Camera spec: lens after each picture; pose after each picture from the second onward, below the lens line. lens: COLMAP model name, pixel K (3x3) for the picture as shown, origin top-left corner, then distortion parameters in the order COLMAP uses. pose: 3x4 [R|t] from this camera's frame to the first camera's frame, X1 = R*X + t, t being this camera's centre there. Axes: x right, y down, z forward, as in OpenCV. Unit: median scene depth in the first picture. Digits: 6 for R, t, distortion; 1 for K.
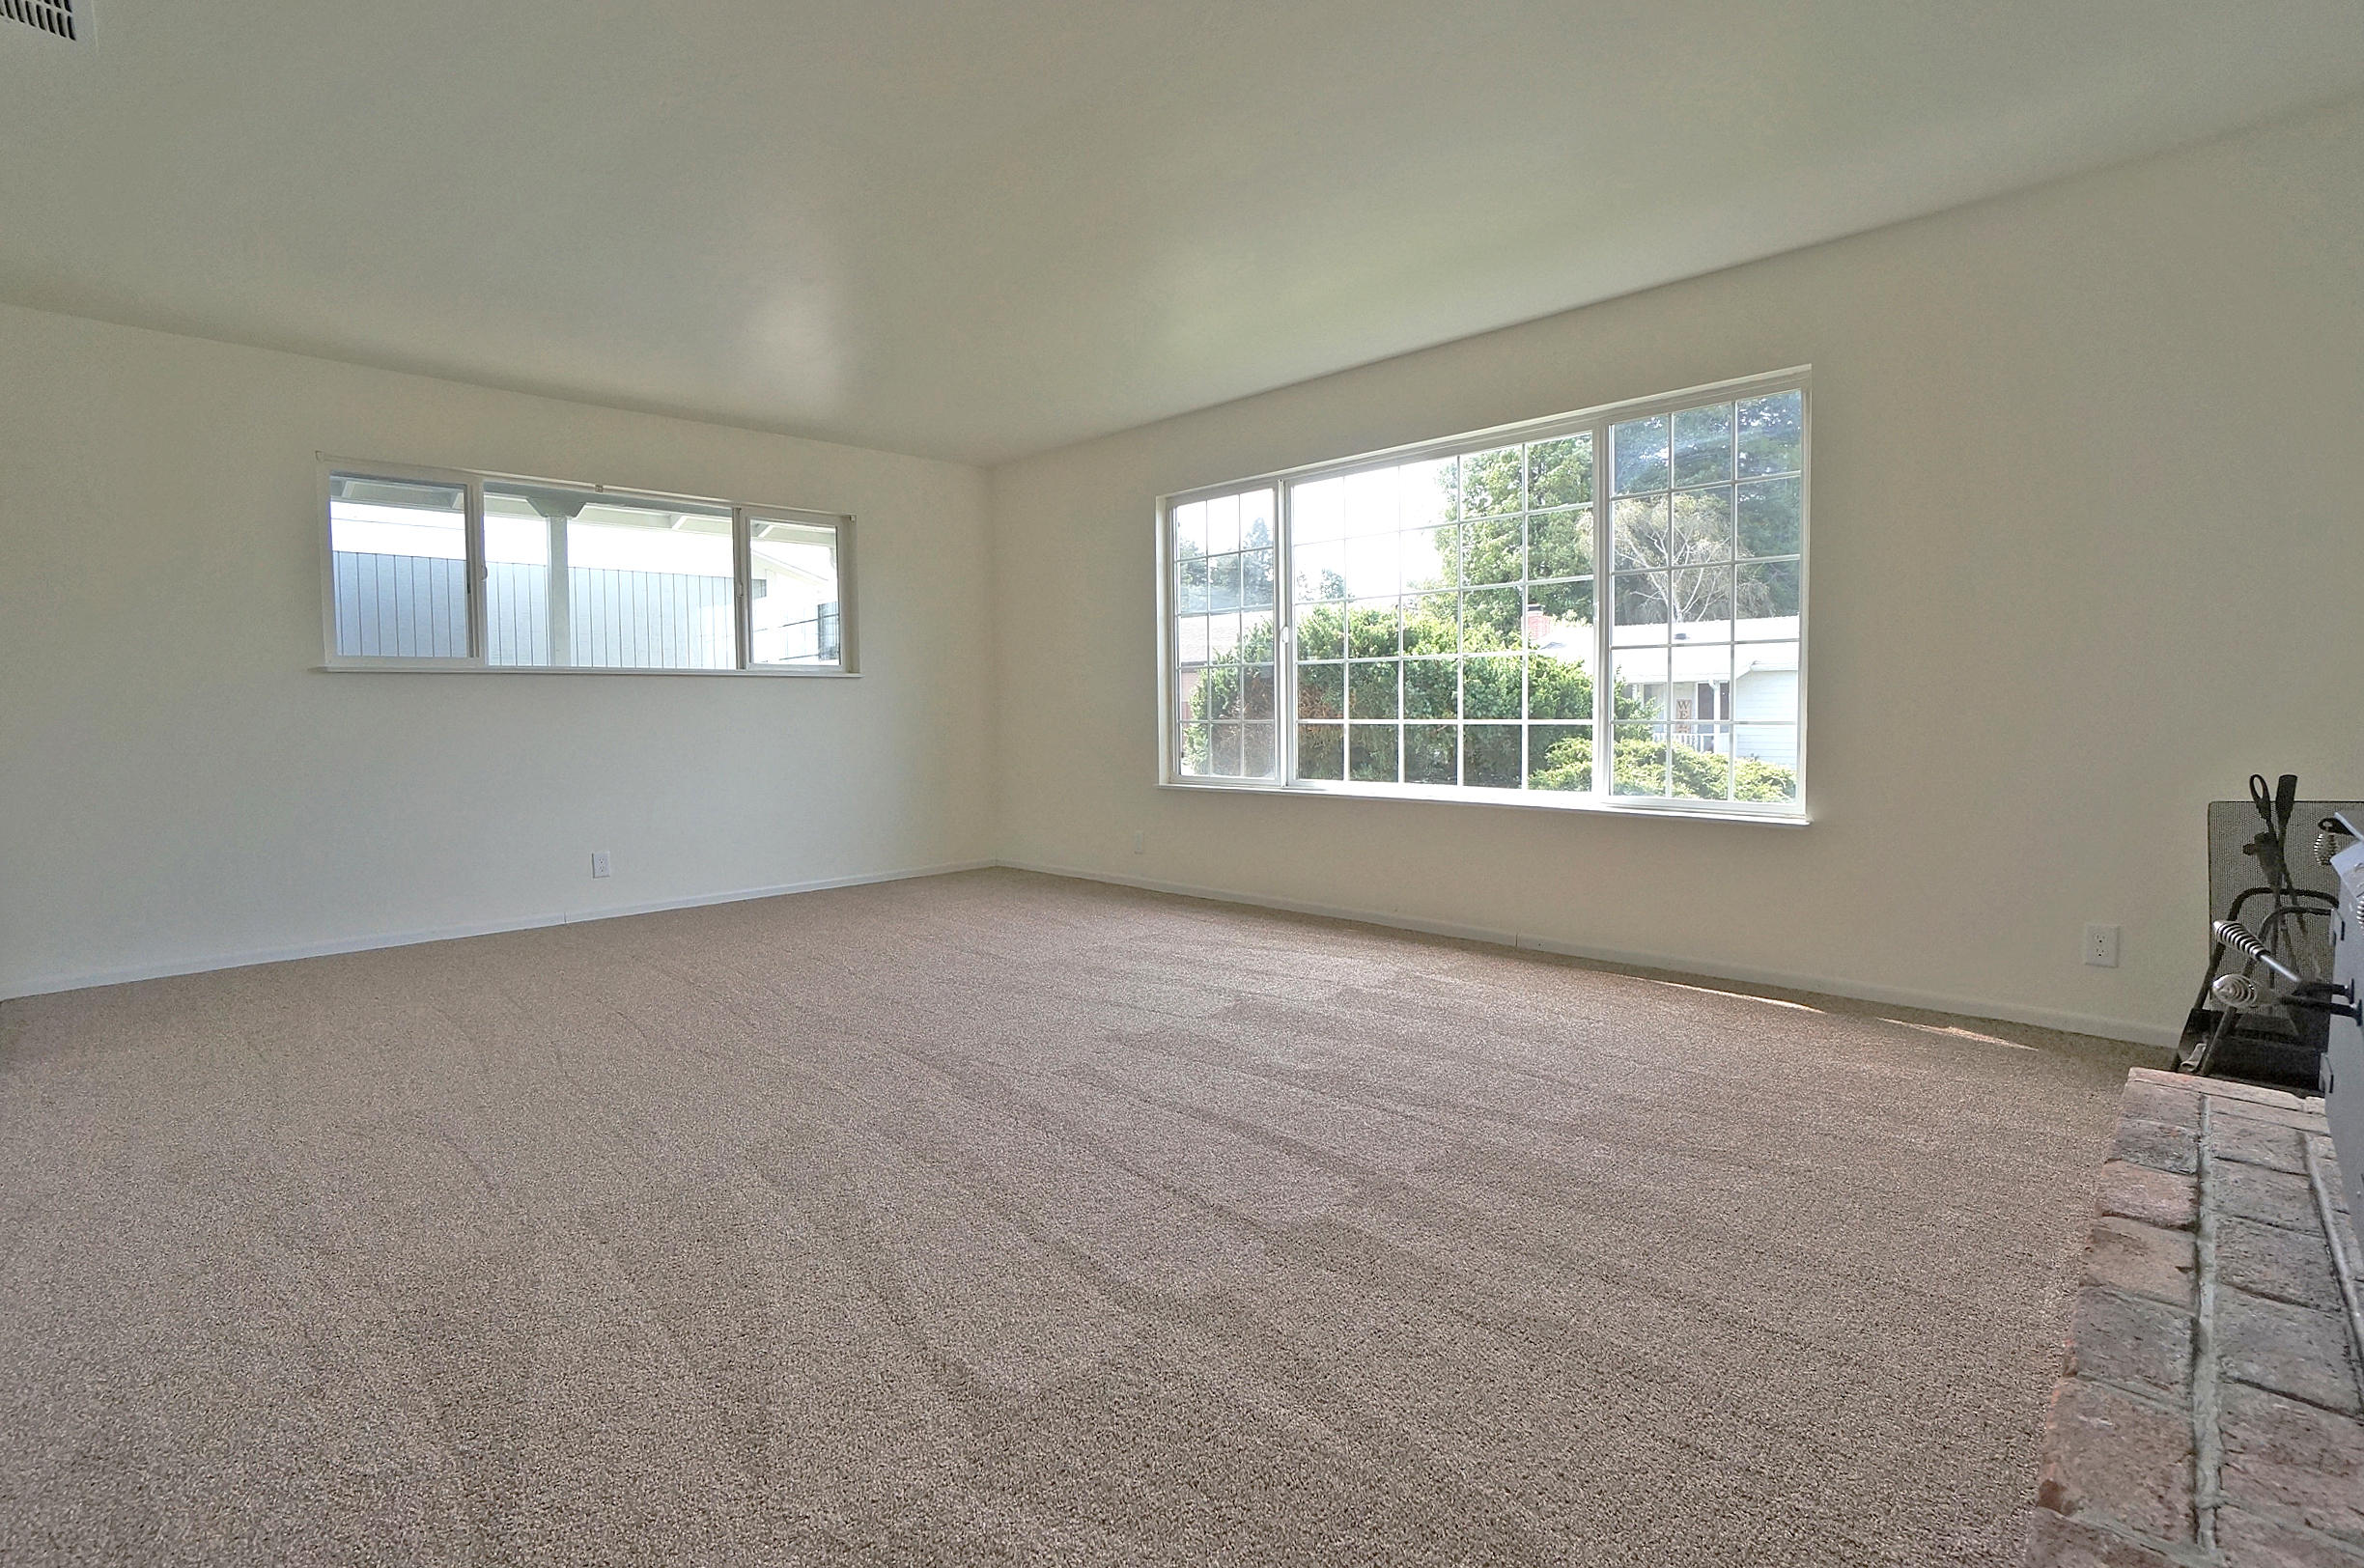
lens RADIAL K [[1183.2, 0, 1182.0], [0, 1183.2, 784.0], [0, 0, 1]] dist [0.000368, 0.000003]
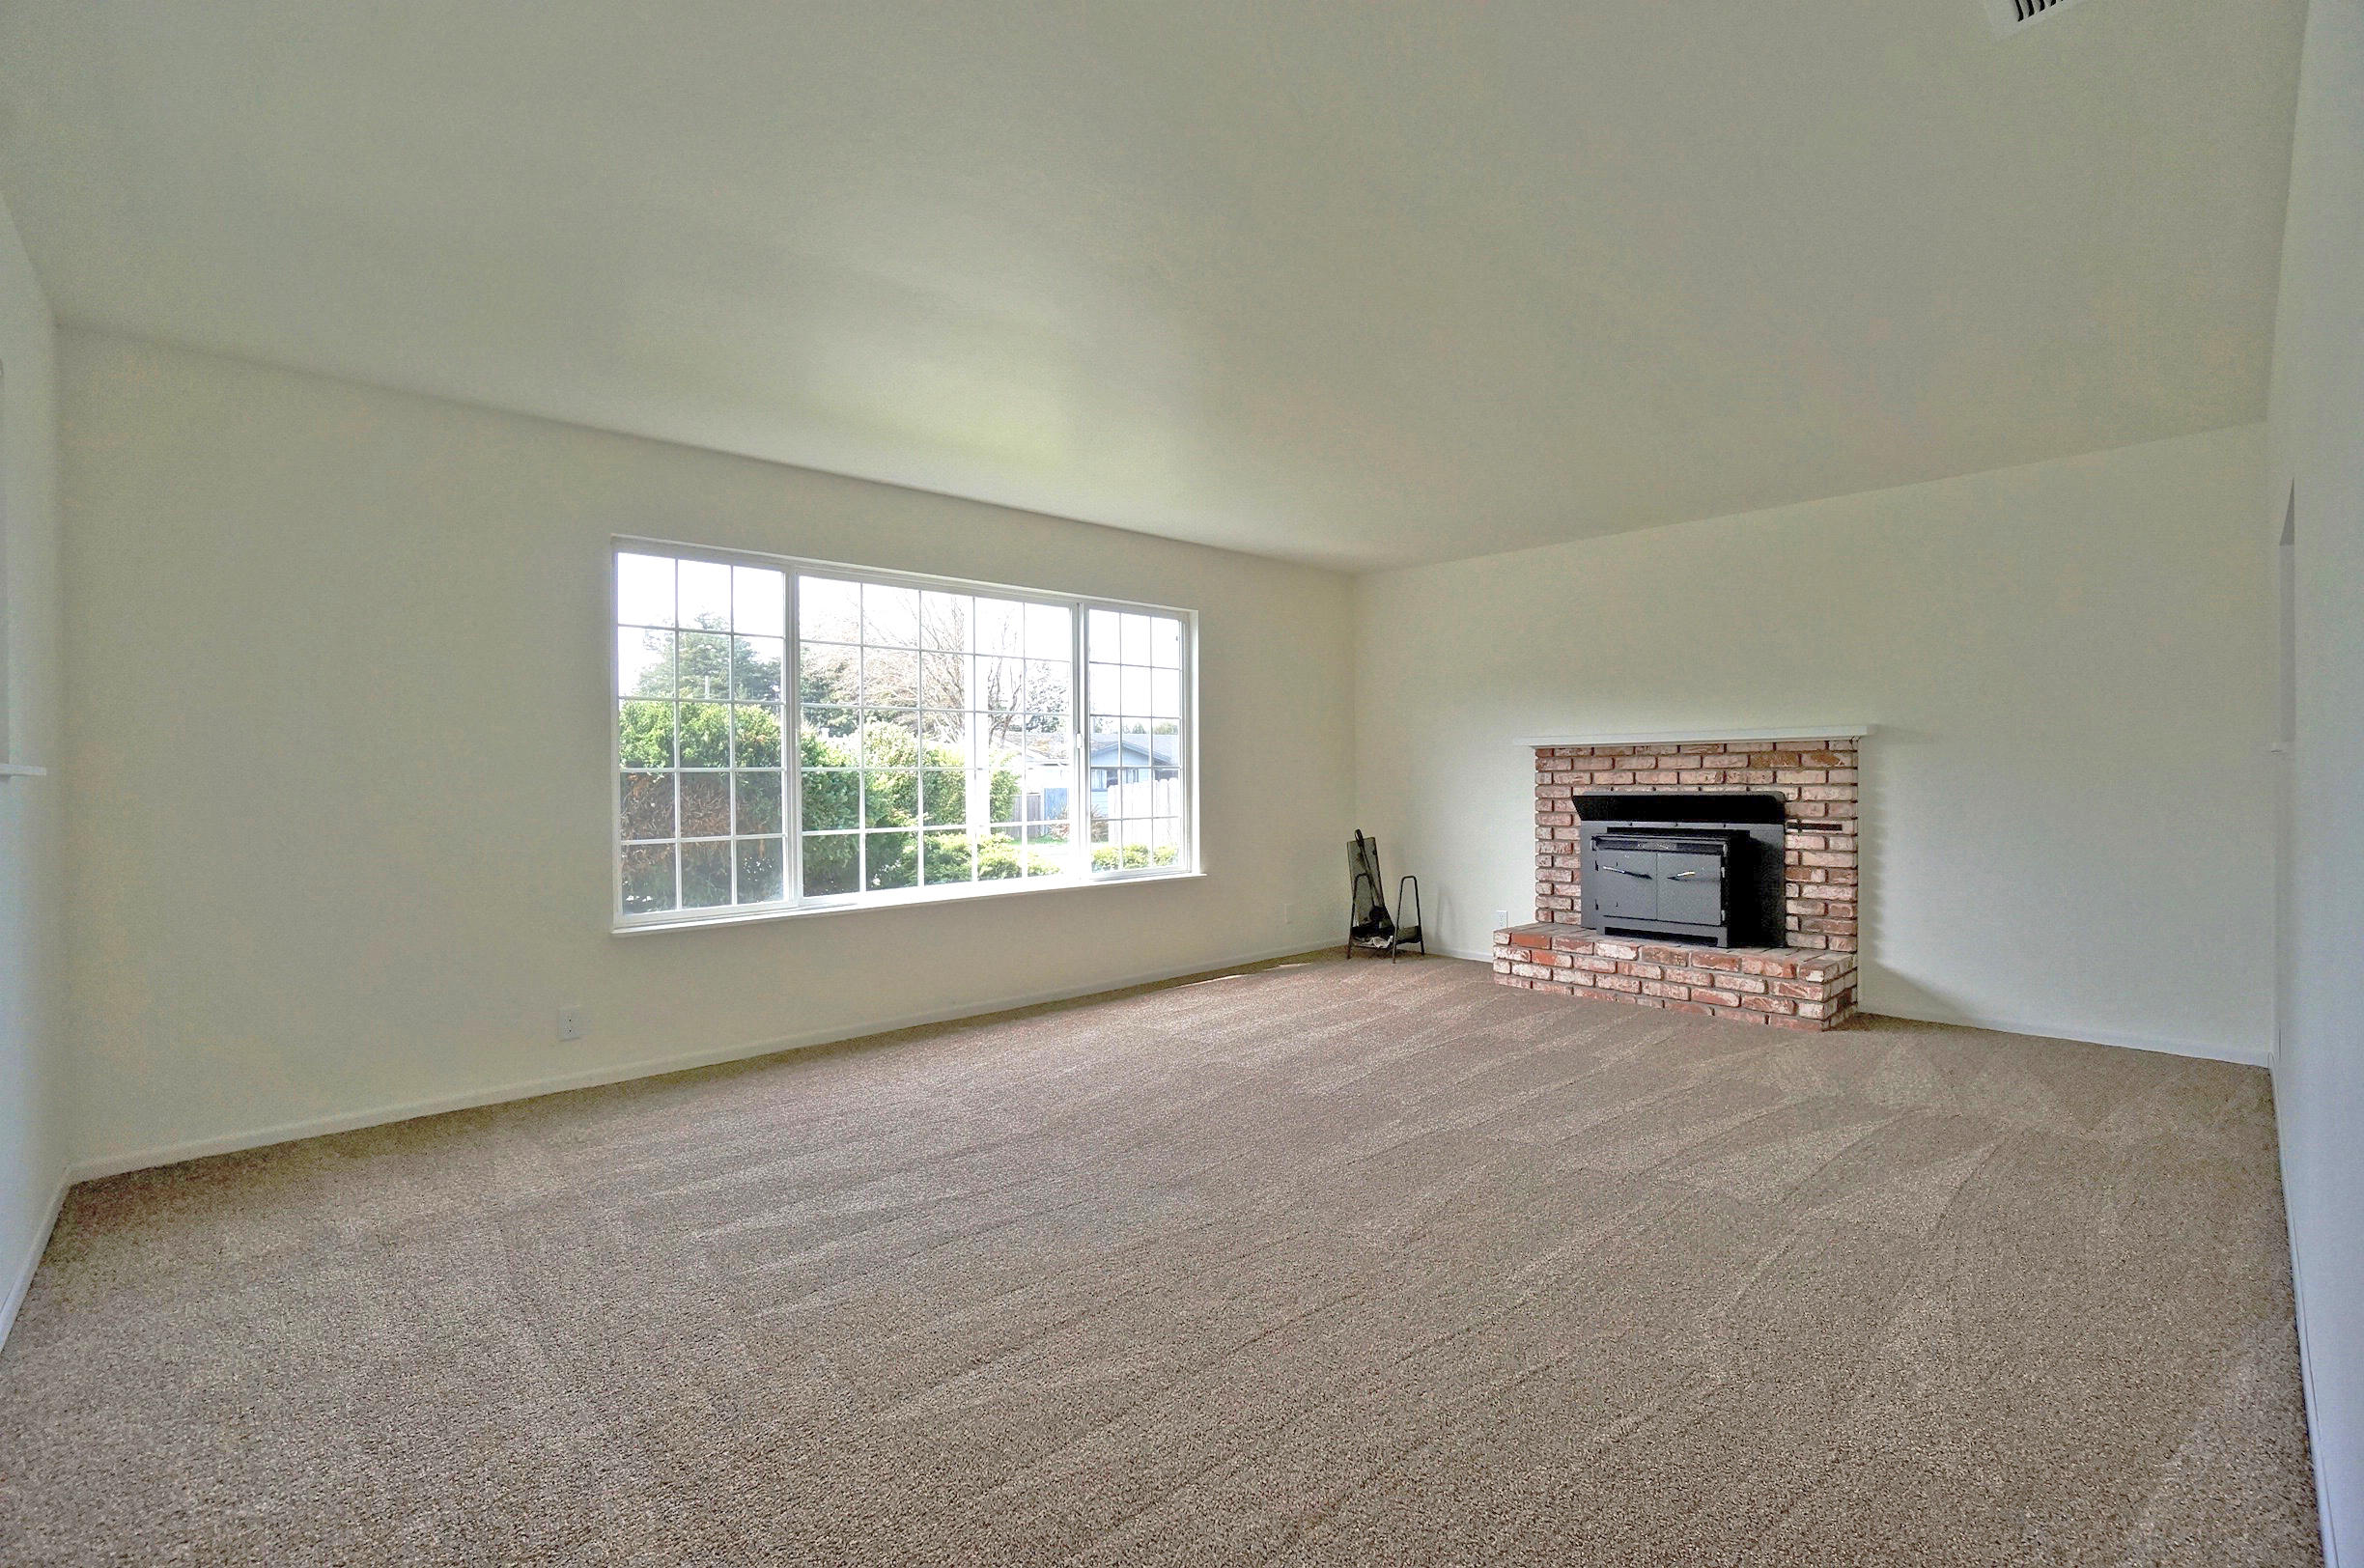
lens RADIAL K [[1013.2, 0, 1182.0], [0, 1013.2, 784.0], [0, 0, 1]] dist [0.000698, 0.000434]
pose [[0.046586, 0.016210, 0.998783, -0.656335], [0.103185, 0.994441, -0.020953, -0.045843], [-0.993571, 0.104035, 0.044654, 0.681087]]
